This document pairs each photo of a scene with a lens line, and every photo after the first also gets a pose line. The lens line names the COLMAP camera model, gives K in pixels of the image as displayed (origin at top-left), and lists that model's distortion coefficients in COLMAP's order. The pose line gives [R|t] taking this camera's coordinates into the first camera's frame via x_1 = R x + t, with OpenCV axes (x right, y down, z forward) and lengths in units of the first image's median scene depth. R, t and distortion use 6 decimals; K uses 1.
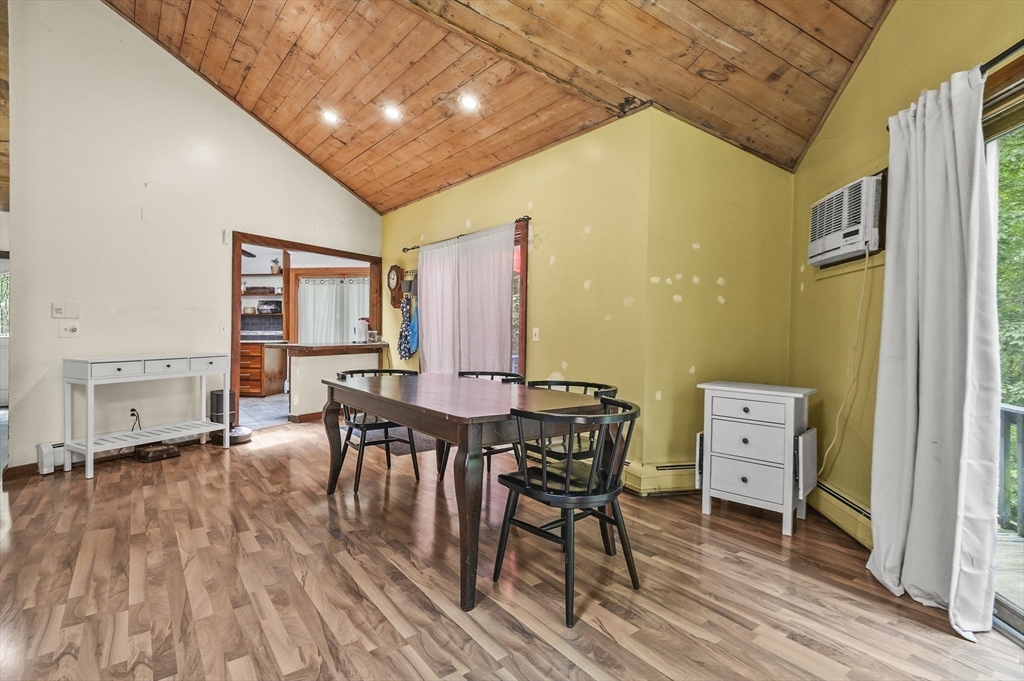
lens RADIAL K [[500.8, 0, 510.8], [0, 500.8, 328.5], [0, 0, 1]] dist [-0.000340, -0.000130]
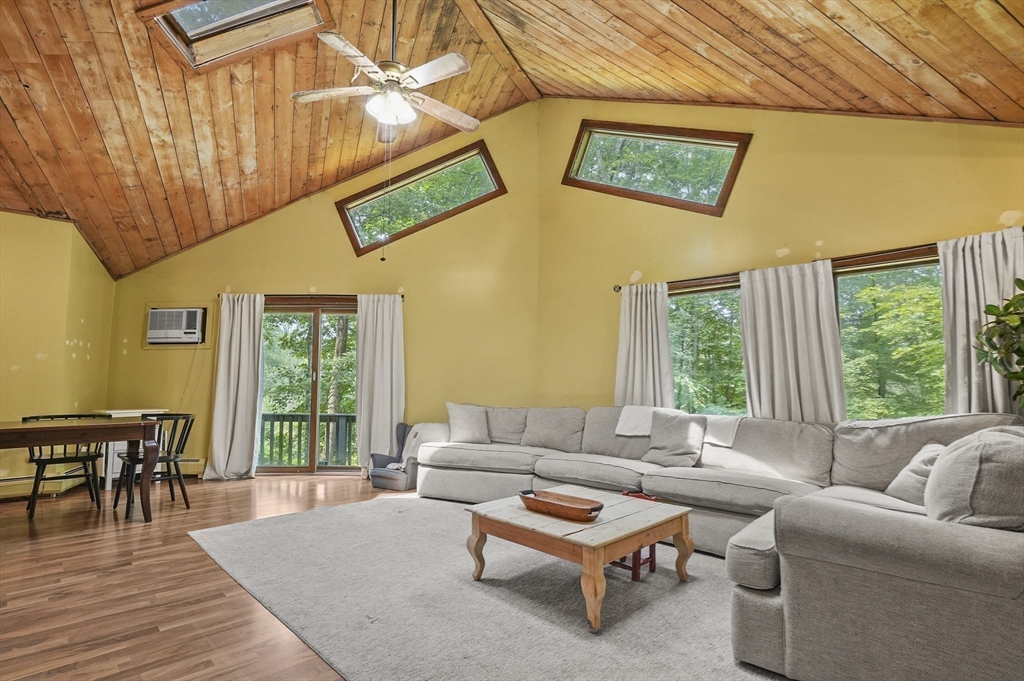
lens RADIAL K [[497.1, 0, 512.0], [0, 497.1, 340.5], [0, 0, 1]] dist [-0.001630, -0.011972]
pose [[-0.130494, 0.071979, 0.988833, -1.420387], [-0.005853, 0.997288, -0.073367, -0.007550], [-0.991432, -0.015361, -0.129719, -0.092323]]
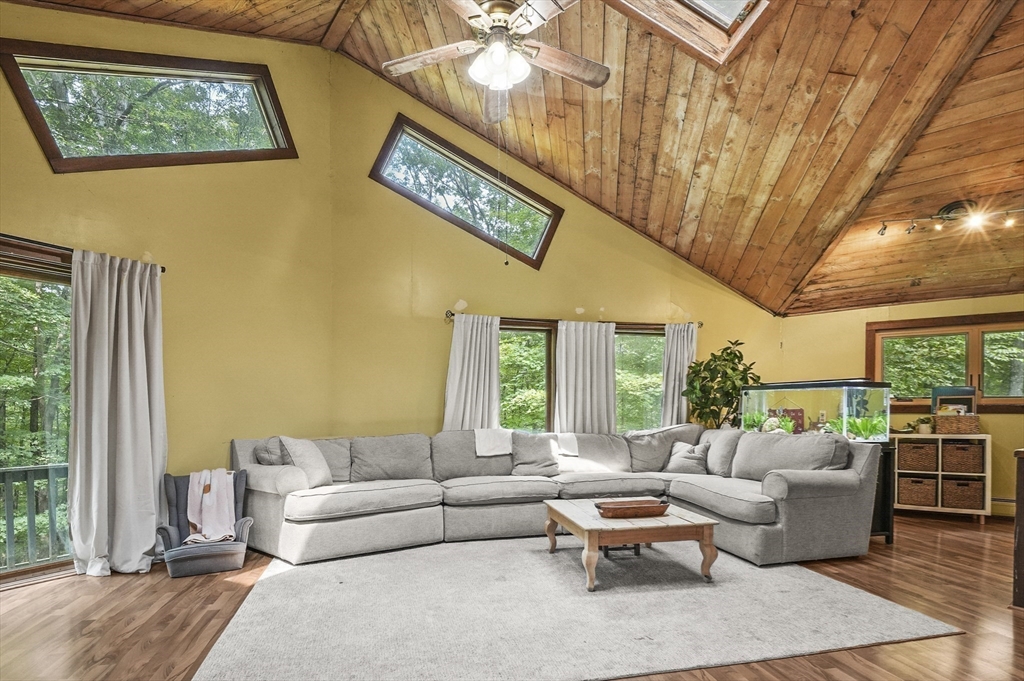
lens RADIAL K [[525.5, 0, 498.6], [0, 525.5, 415.4], [0, 0, 1]] dist [-0.001258, -0.001361]
pose [[-0.911091, -0.021440, 0.411647, -0.737559], [-0.012018, 0.999604, 0.025462, -0.011553], [-0.412029, 0.018251, -0.910988, 0.867674]]
